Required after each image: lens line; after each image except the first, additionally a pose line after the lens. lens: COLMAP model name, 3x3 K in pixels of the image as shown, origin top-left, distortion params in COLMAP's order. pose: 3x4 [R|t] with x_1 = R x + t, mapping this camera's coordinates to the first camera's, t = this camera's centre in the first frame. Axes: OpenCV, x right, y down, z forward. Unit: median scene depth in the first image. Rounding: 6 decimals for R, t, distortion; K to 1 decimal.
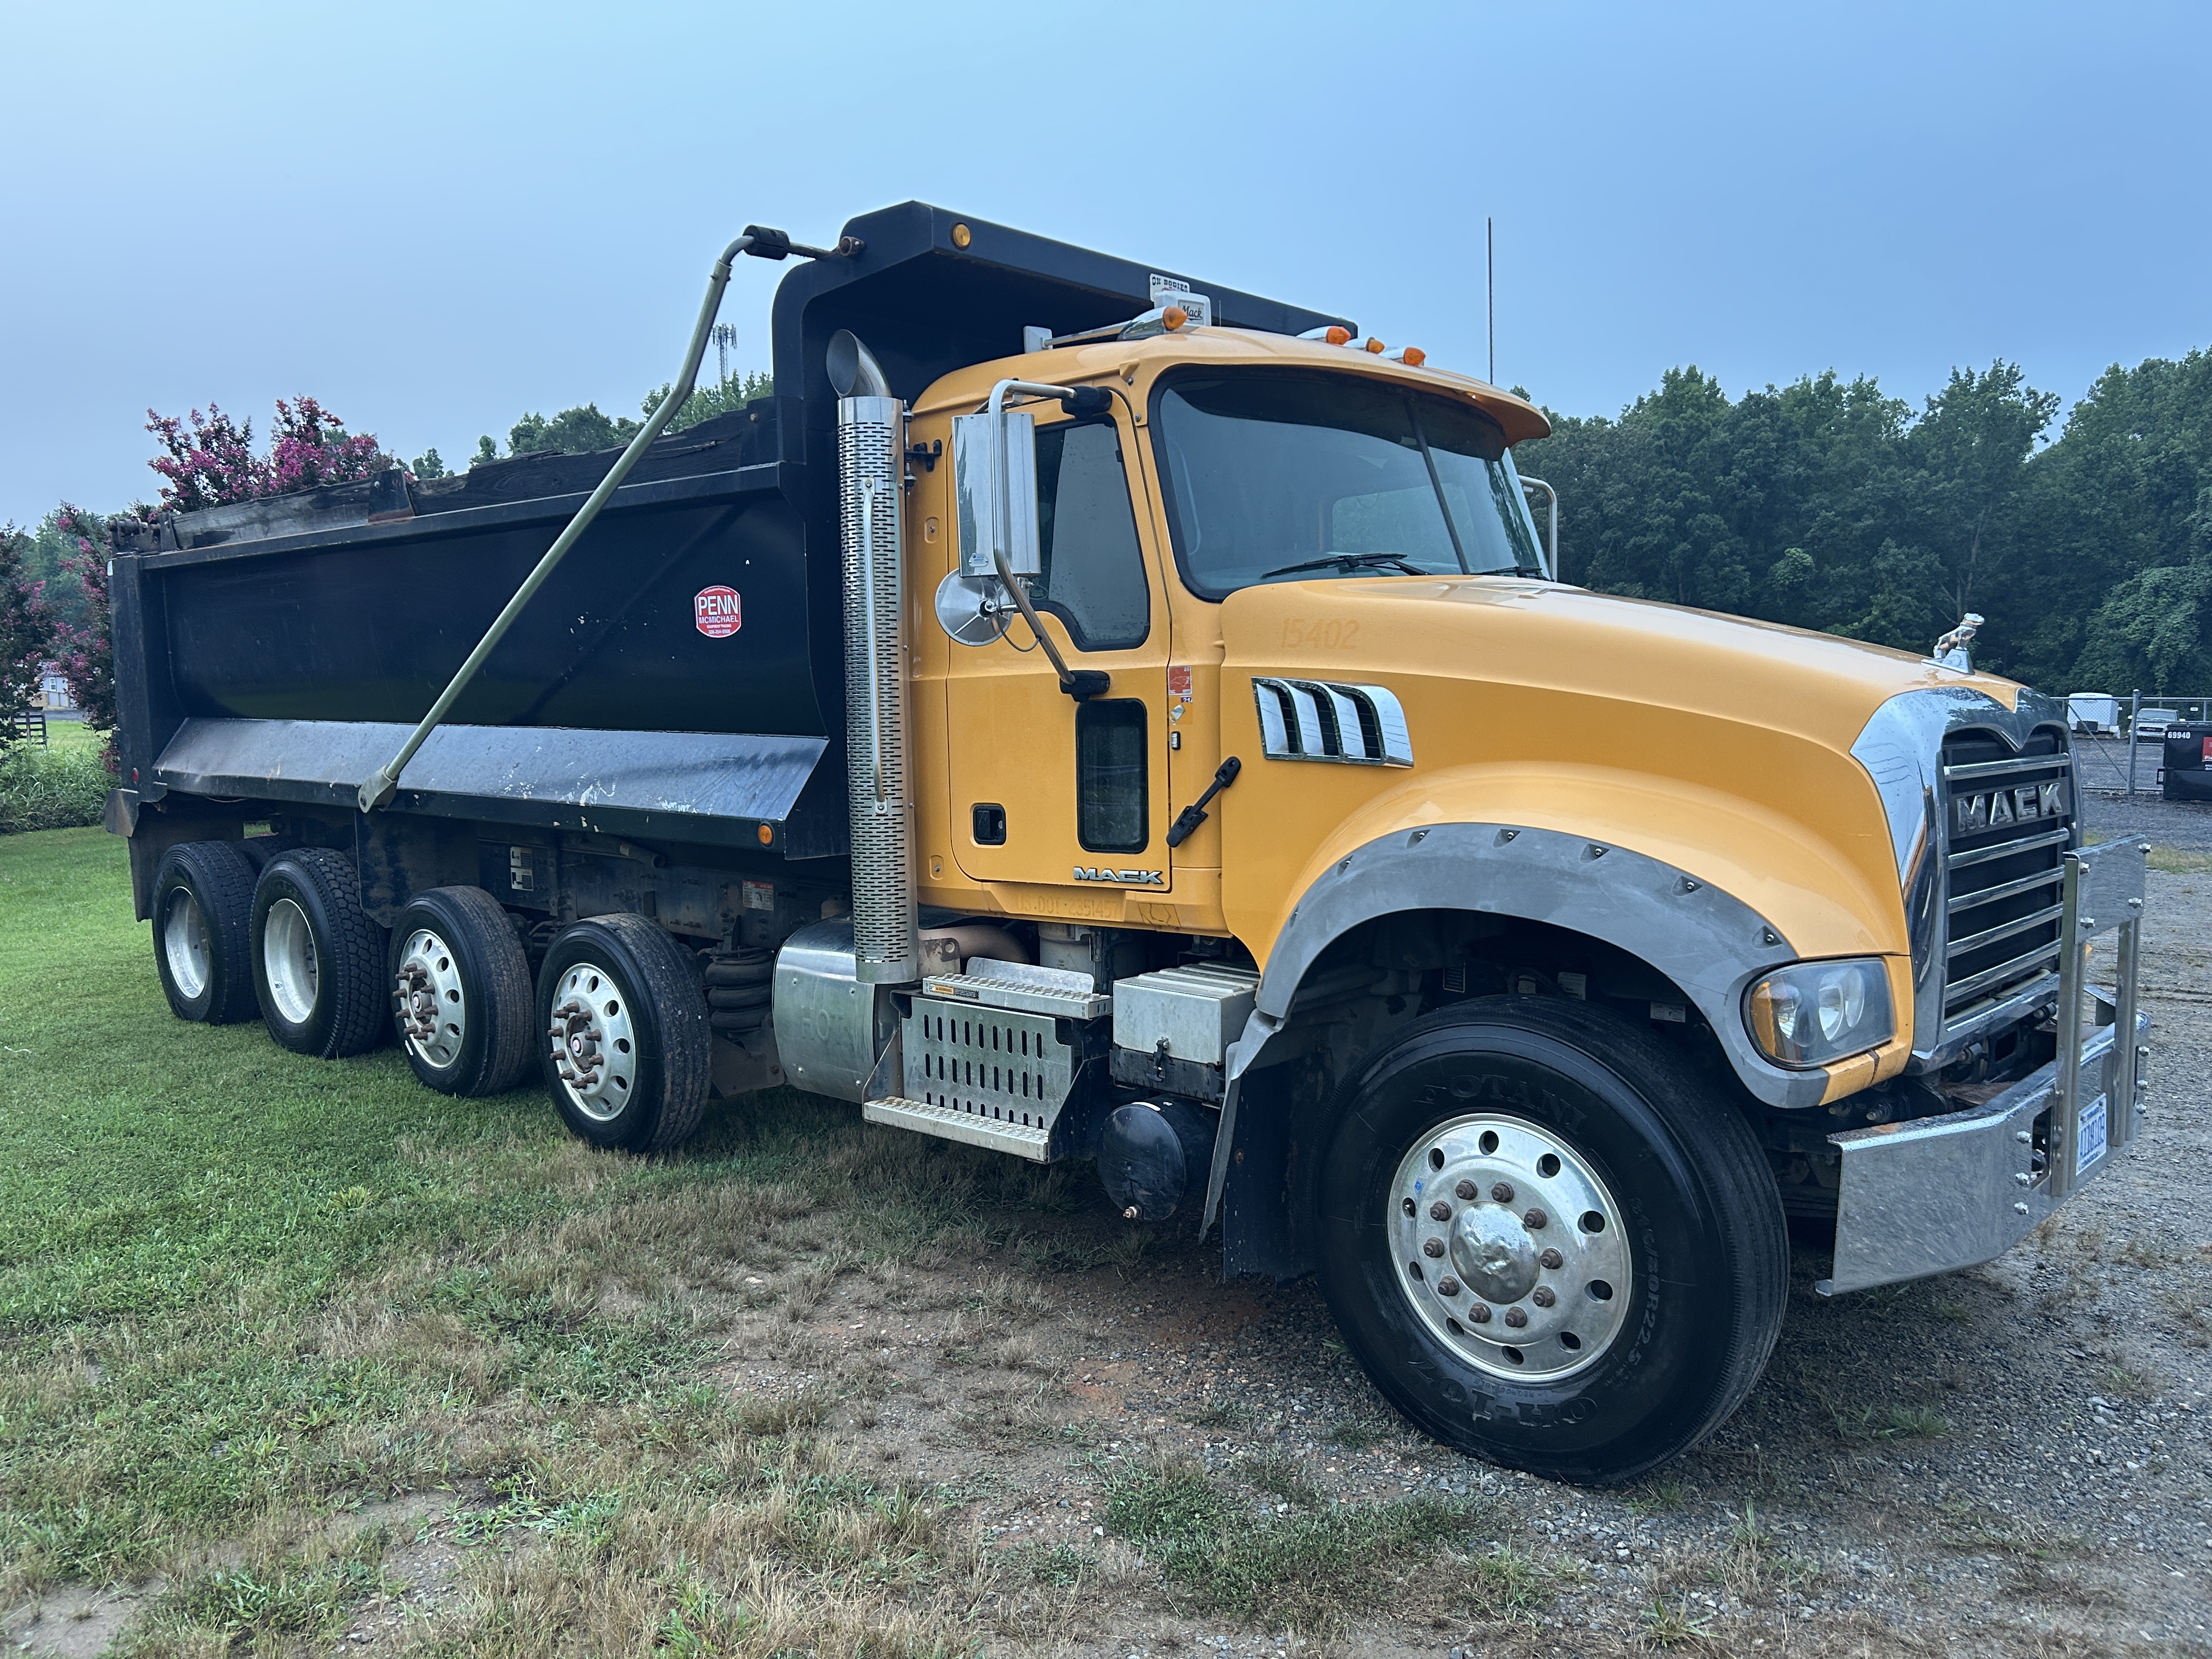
lens RADIAL K [[1702.7, 0, 1106.0], [0, 1702.7, 829.5], [0, 0, 1]] dist [0.023250, -0.009221]
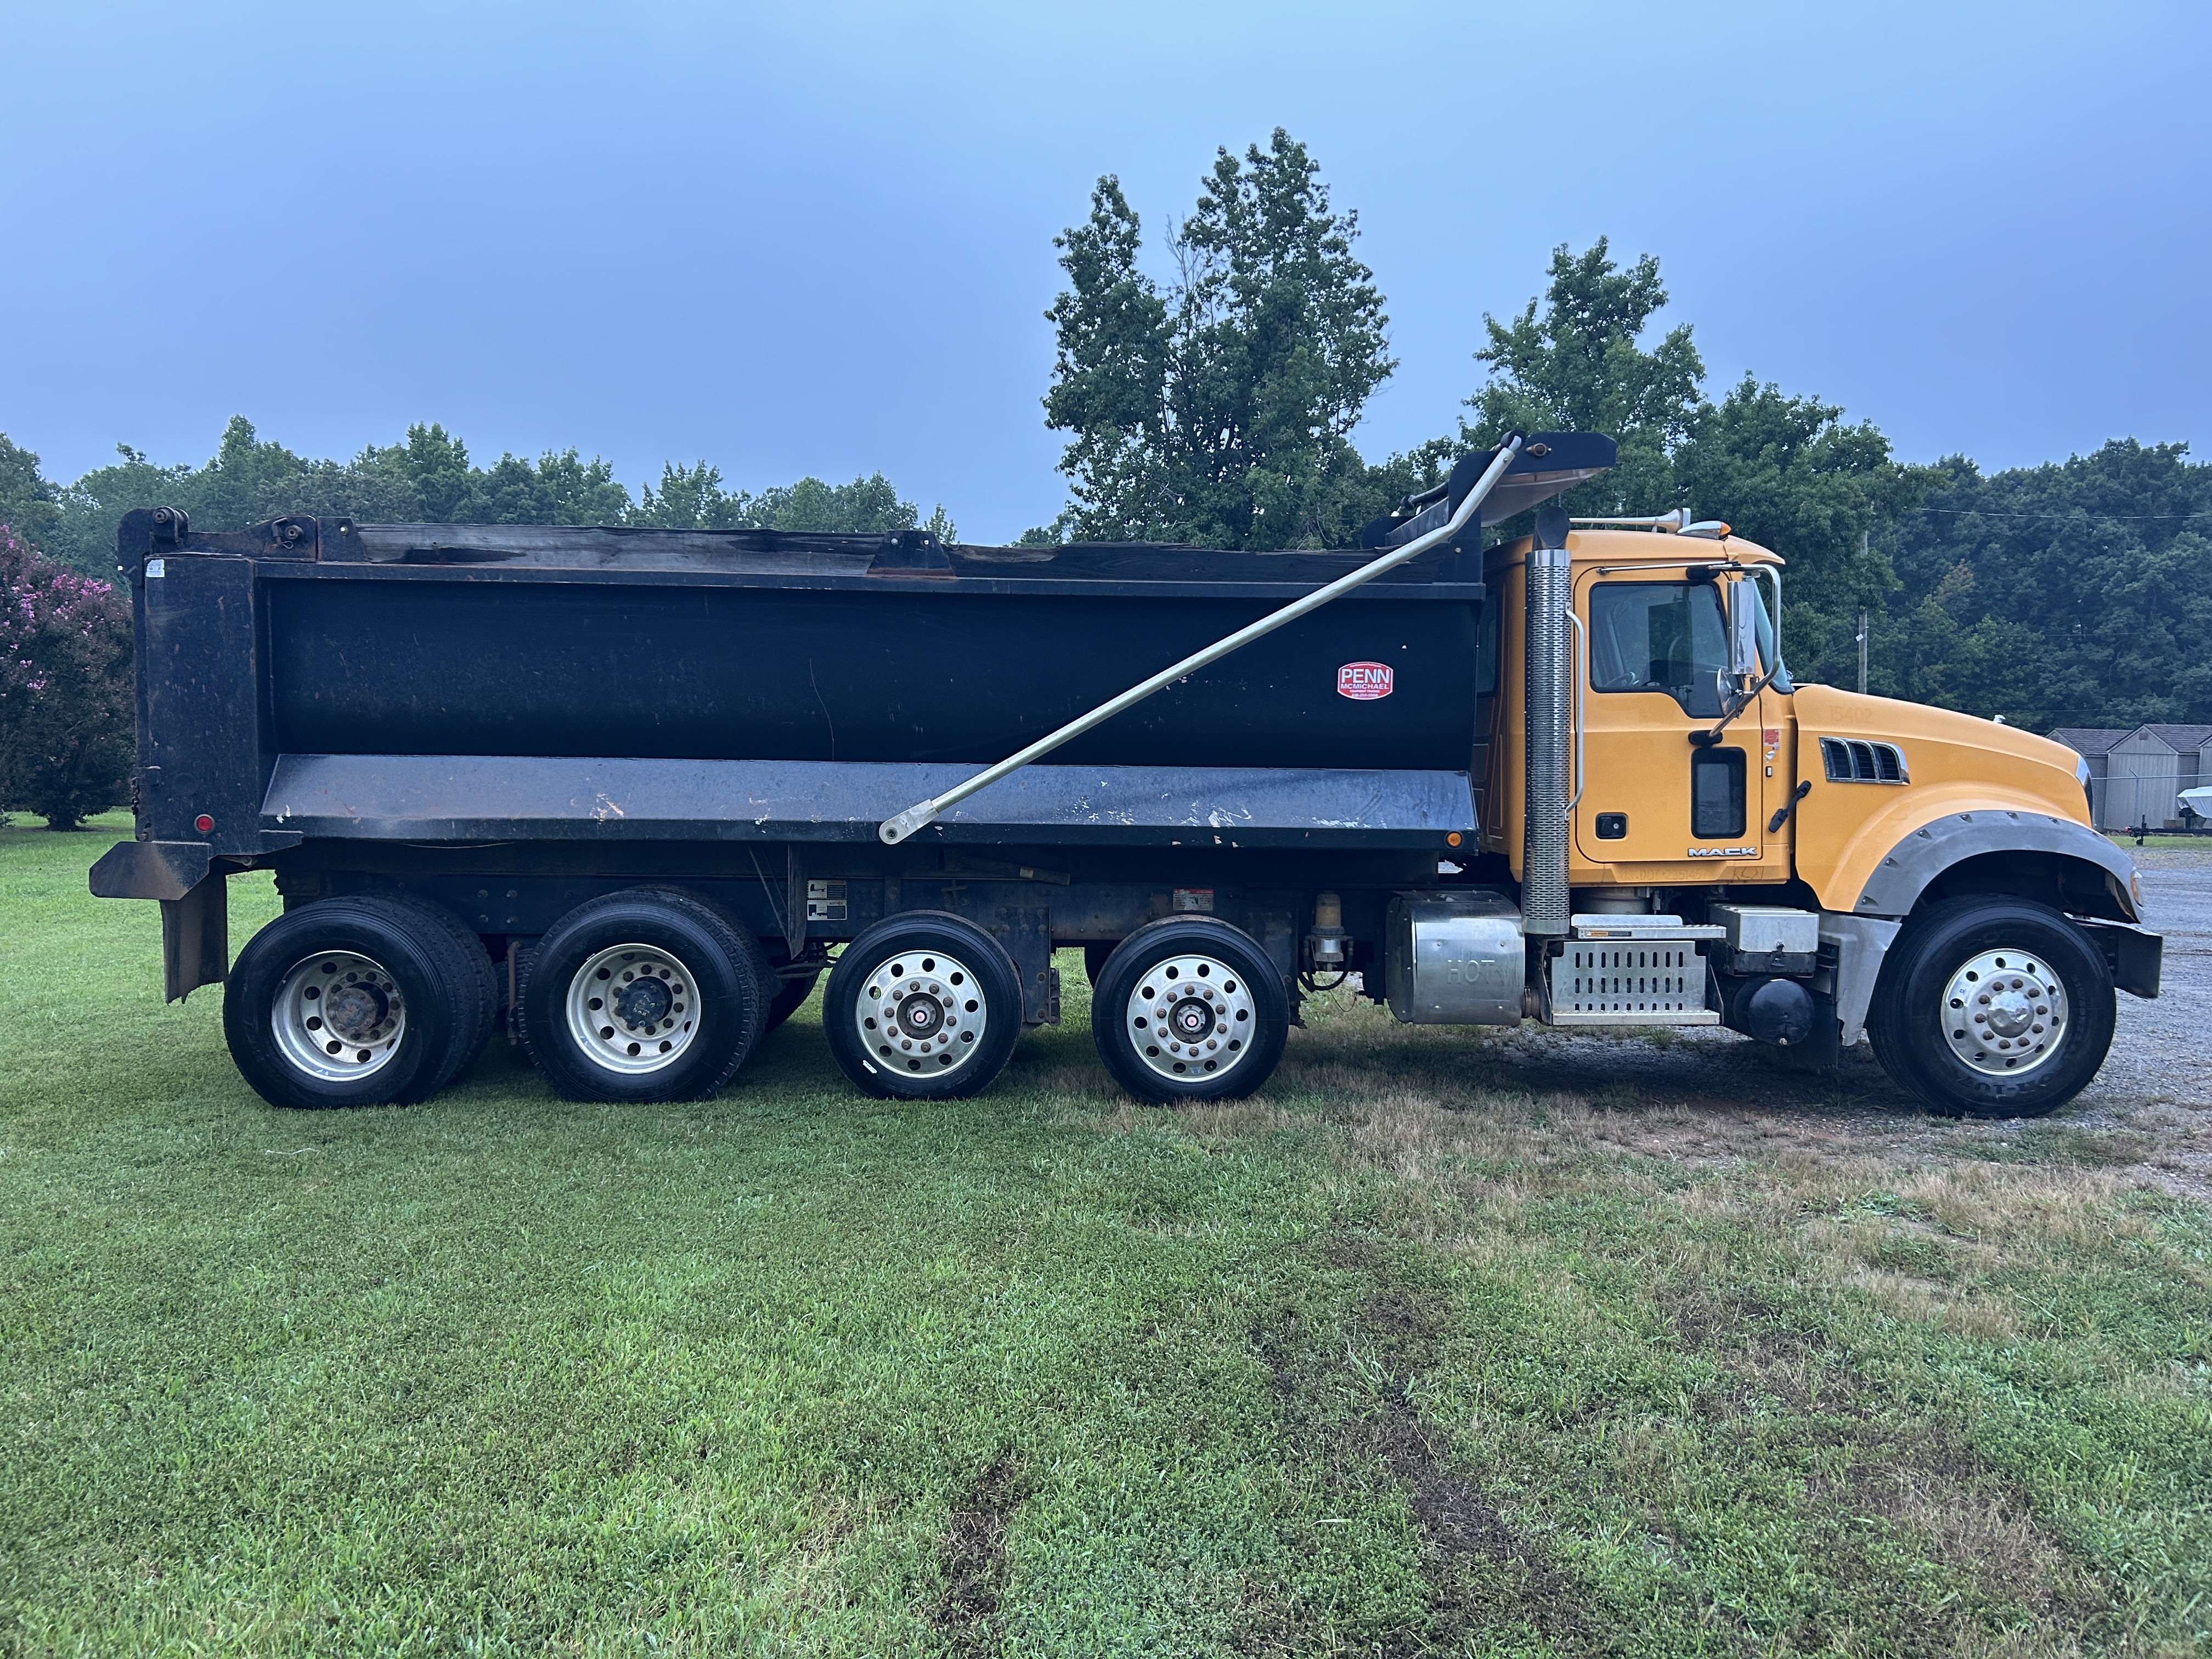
lens RADIAL K [[1684.8, 0, 1096.4], [0, 1684.8, 824.0], [0, 0, 1]] dist [0.100297, -0.263131]
pose [[0.709242, -0.018447, 0.704724, -1.489249], [0.042550, 0.998955, -0.016674, 0.000517], [-0.703680, 0.041812, 0.709285, 0.219279]]
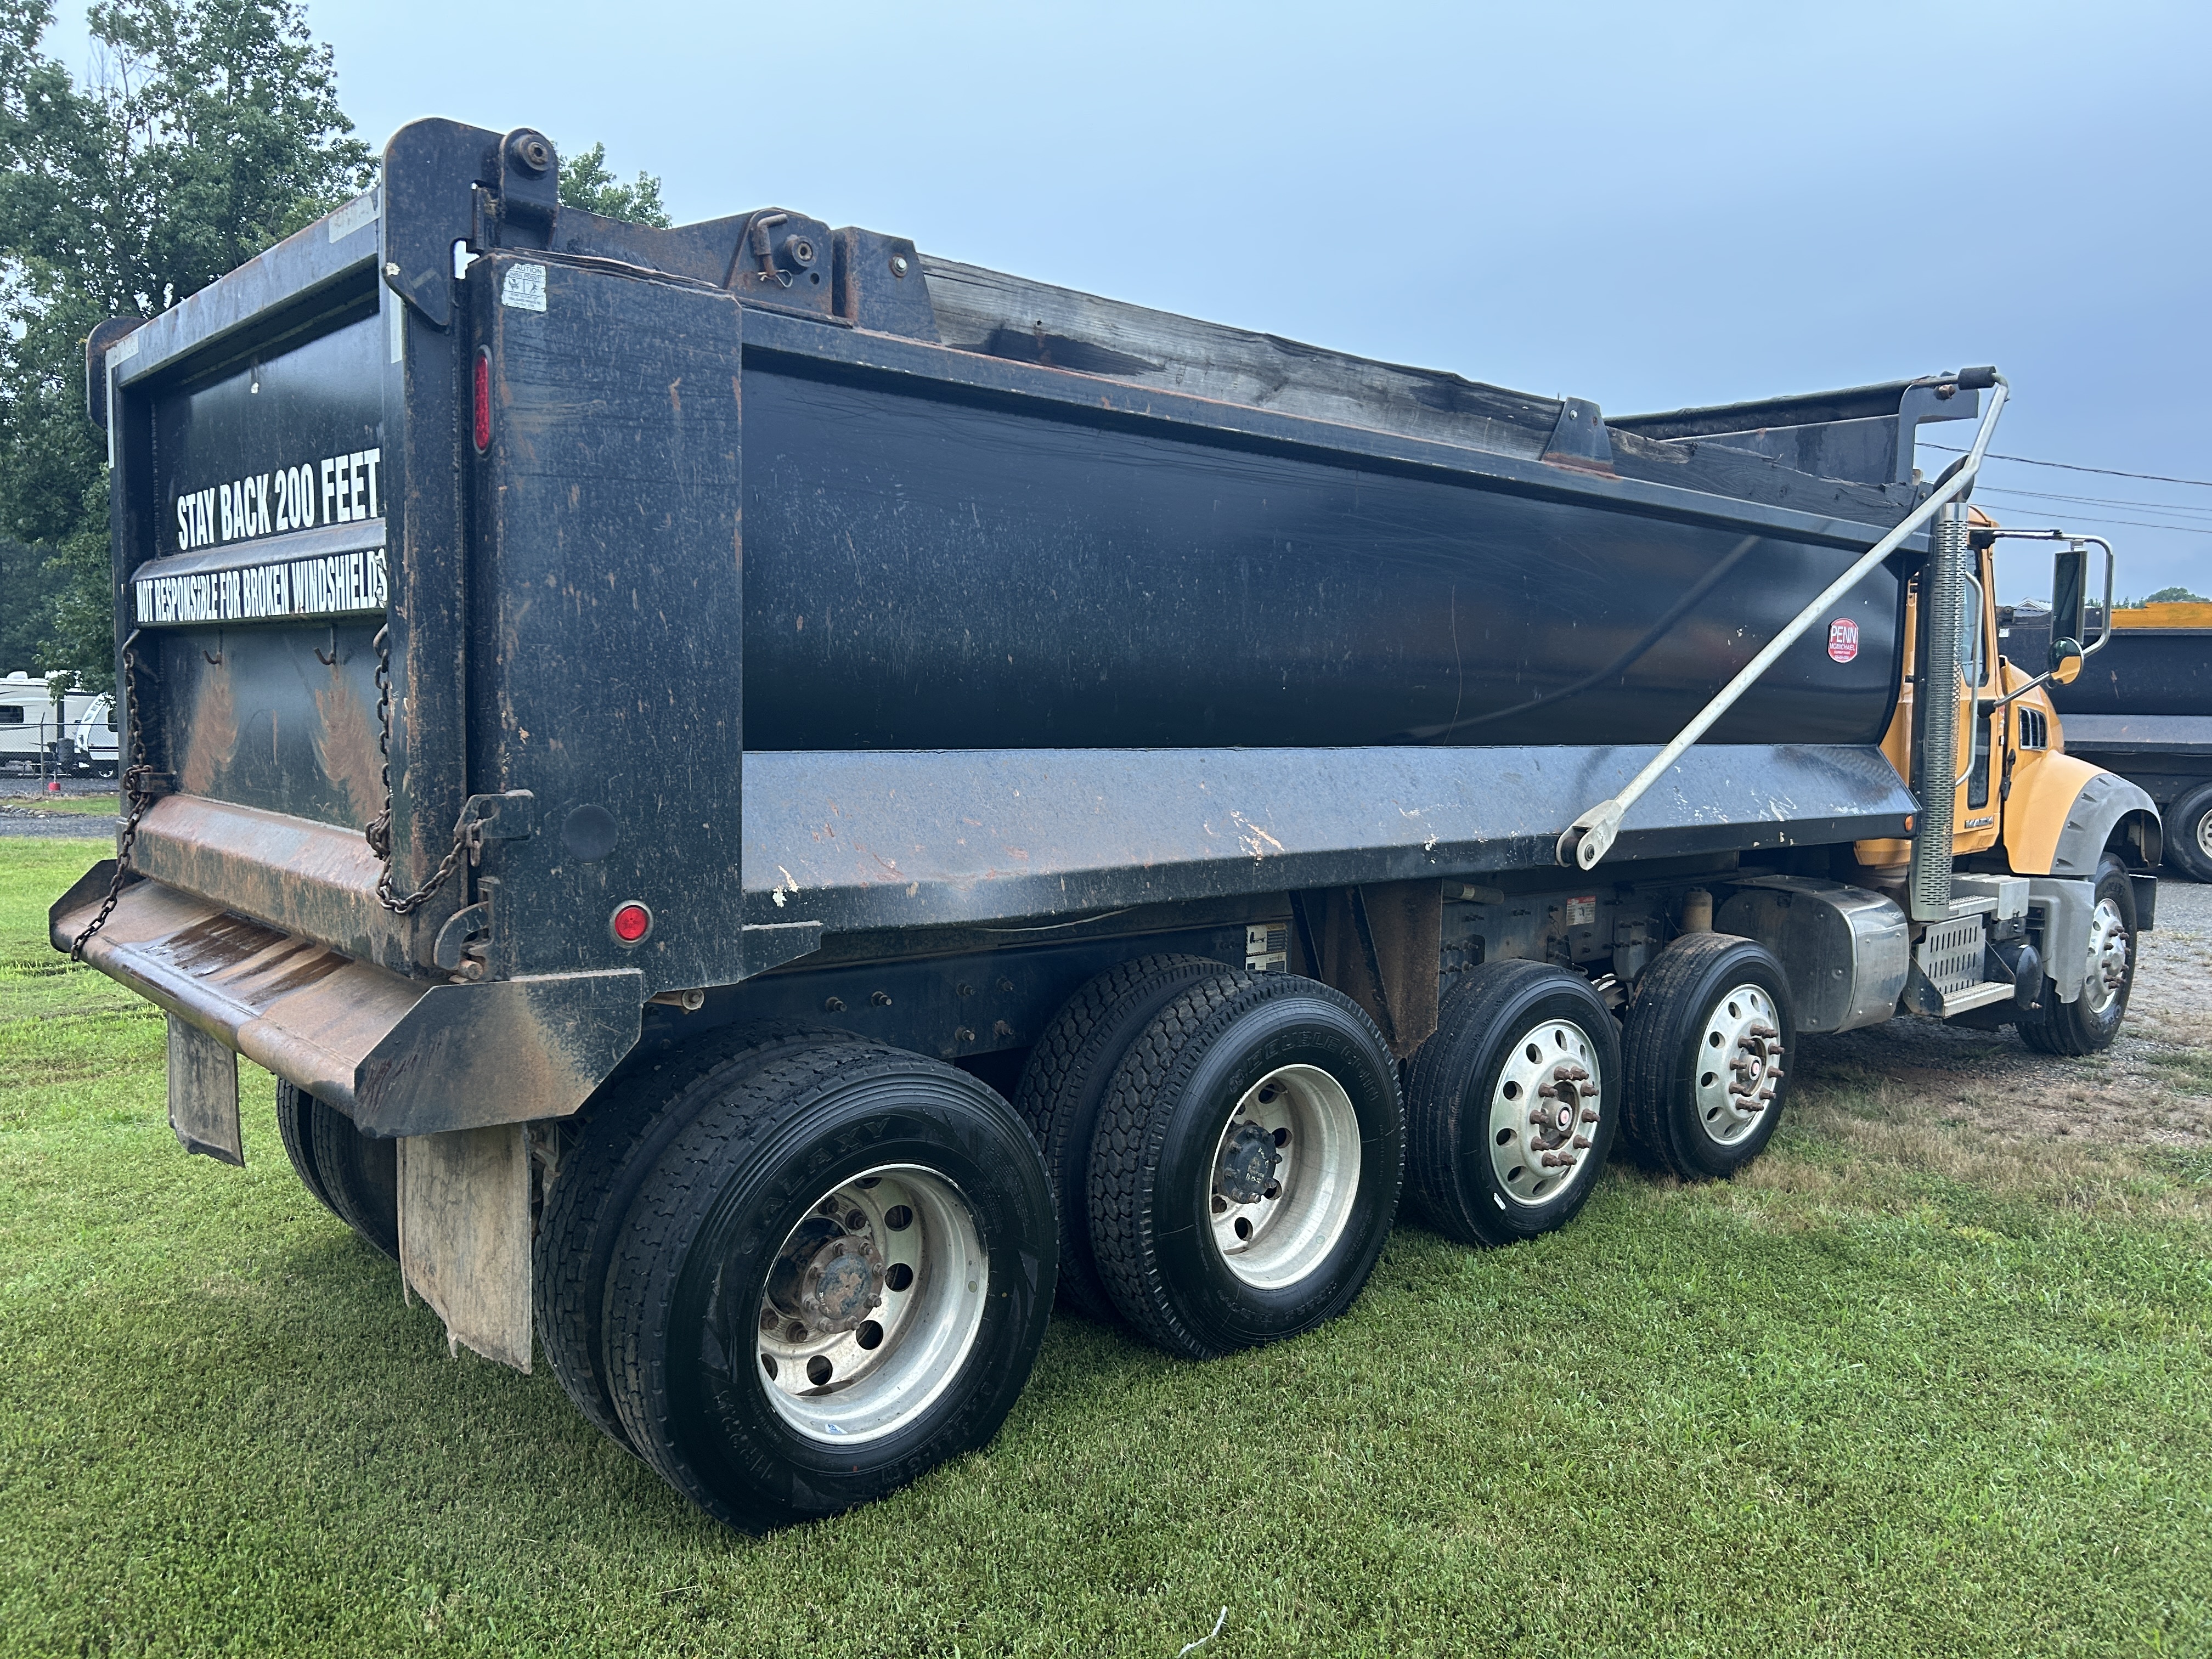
lens RADIAL K [[1702.7, 0, 1106.0], [0, 1702.7, 829.5], [0, 0, 1]] dist [0.023250, -0.009221]
pose [[0.102918, -0.068996, 0.992294, -1.593857], [0.065077, 0.995921, 0.062499, -0.115653], [-0.992559, 0.058143, 0.106988, 1.534767]]
